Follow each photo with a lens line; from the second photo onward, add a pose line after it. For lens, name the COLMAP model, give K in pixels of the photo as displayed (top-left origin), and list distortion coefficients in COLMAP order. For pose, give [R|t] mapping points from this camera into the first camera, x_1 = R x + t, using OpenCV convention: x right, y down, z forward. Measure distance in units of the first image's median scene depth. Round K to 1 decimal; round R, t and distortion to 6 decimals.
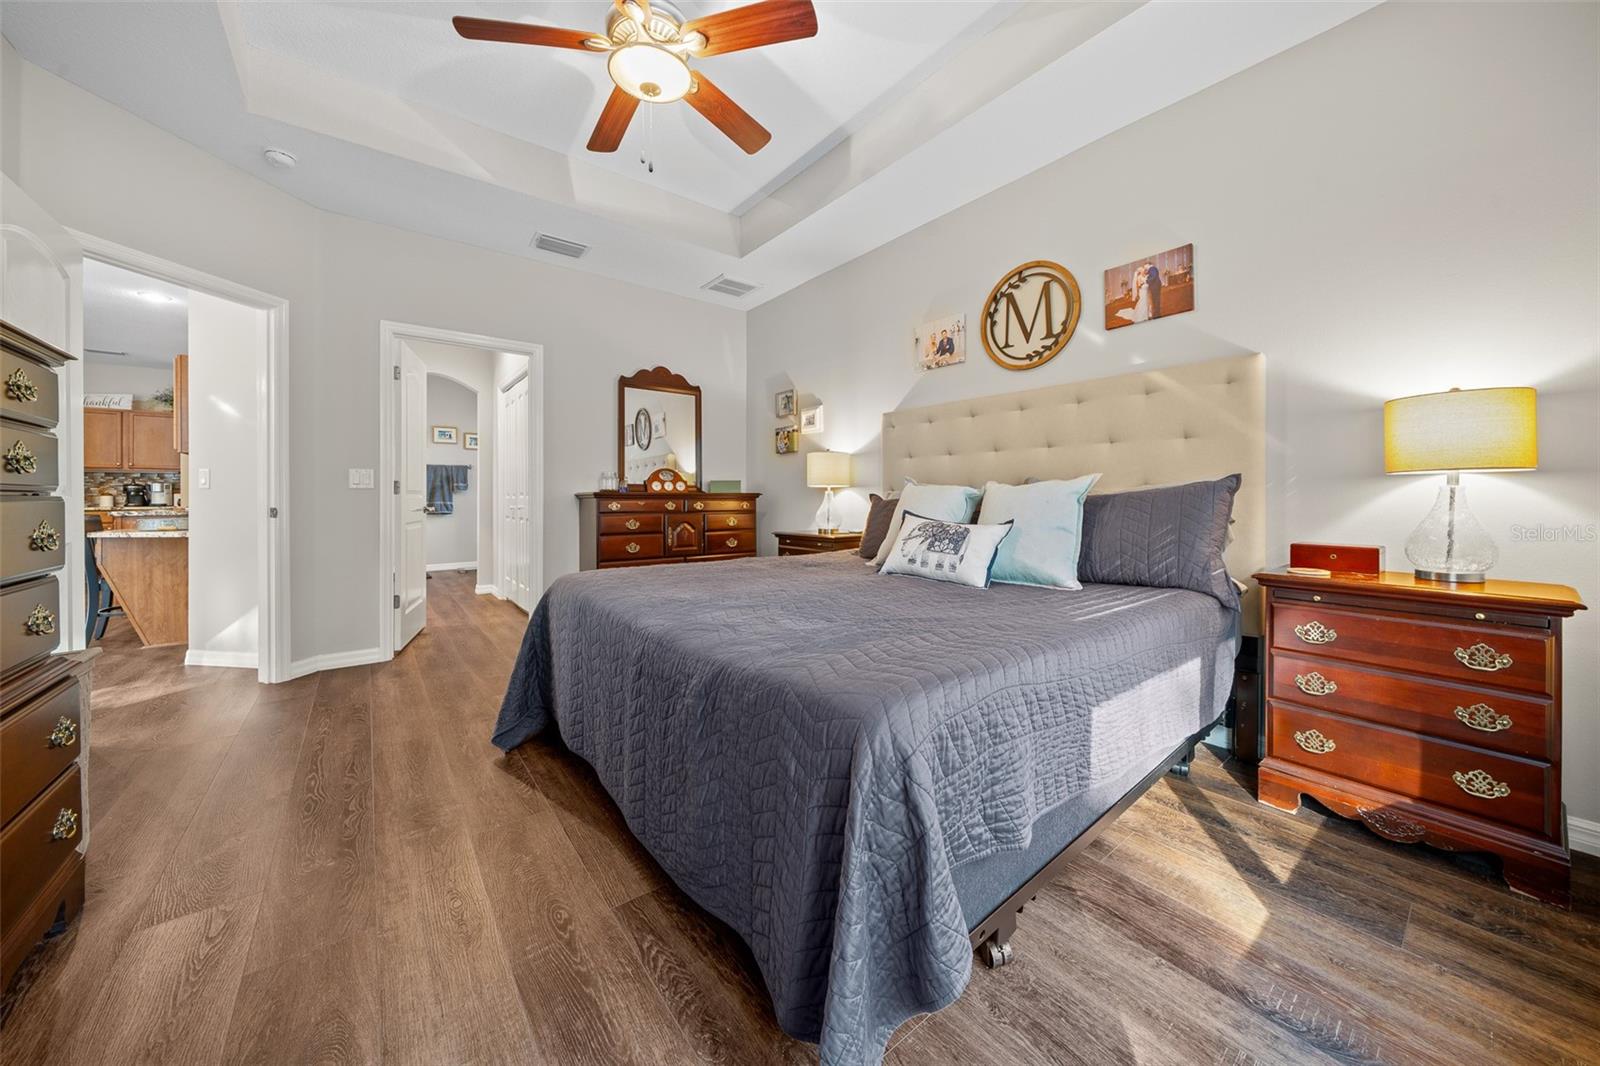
lens RADIAL K [[565.2, 0, 803.1], [0, 565.2, 496.2], [0, 0, 1]] dist [0.001176, 0.000165]
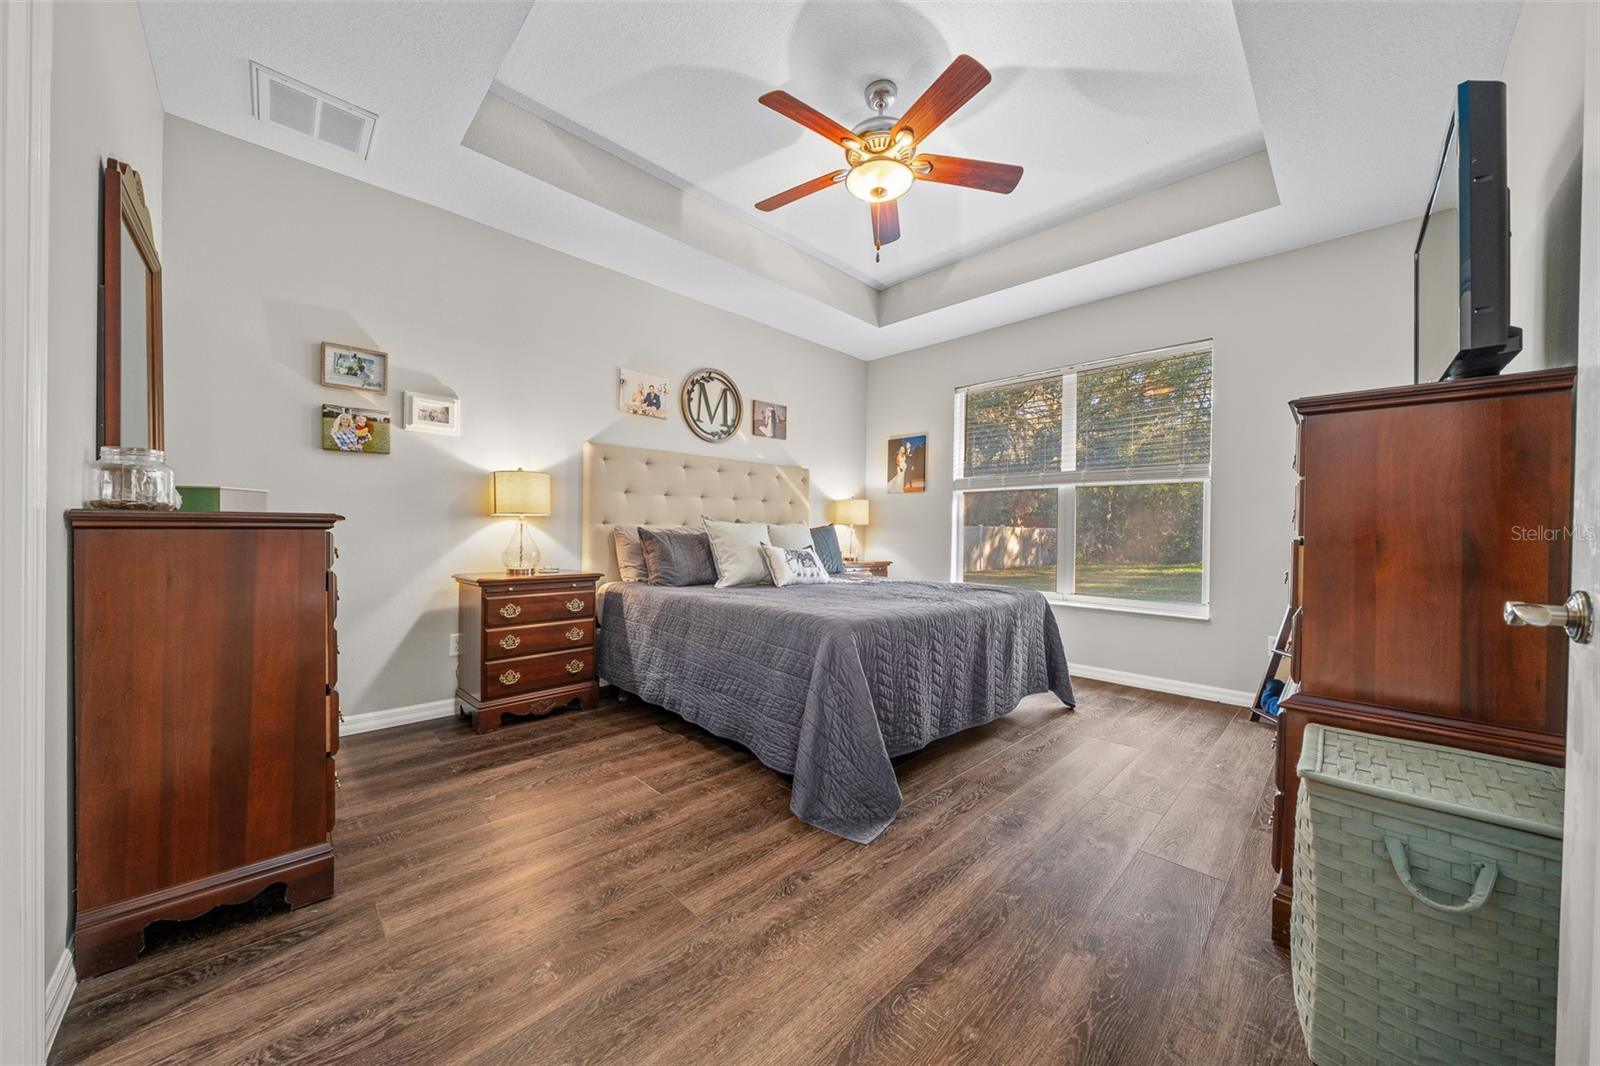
lens RADIAL K [[559.9, 0, 800.0], [0, 559.9, 533.0], [0, 0, 1]] dist [-0.001586, -0.000083]
pose [[-0.113768, 0.005113, 0.993494, -0.993327], [-0.009813, 0.999932, -0.006270, 0.010397], [-0.993459, -0.010463, -0.113710, 0.904259]]
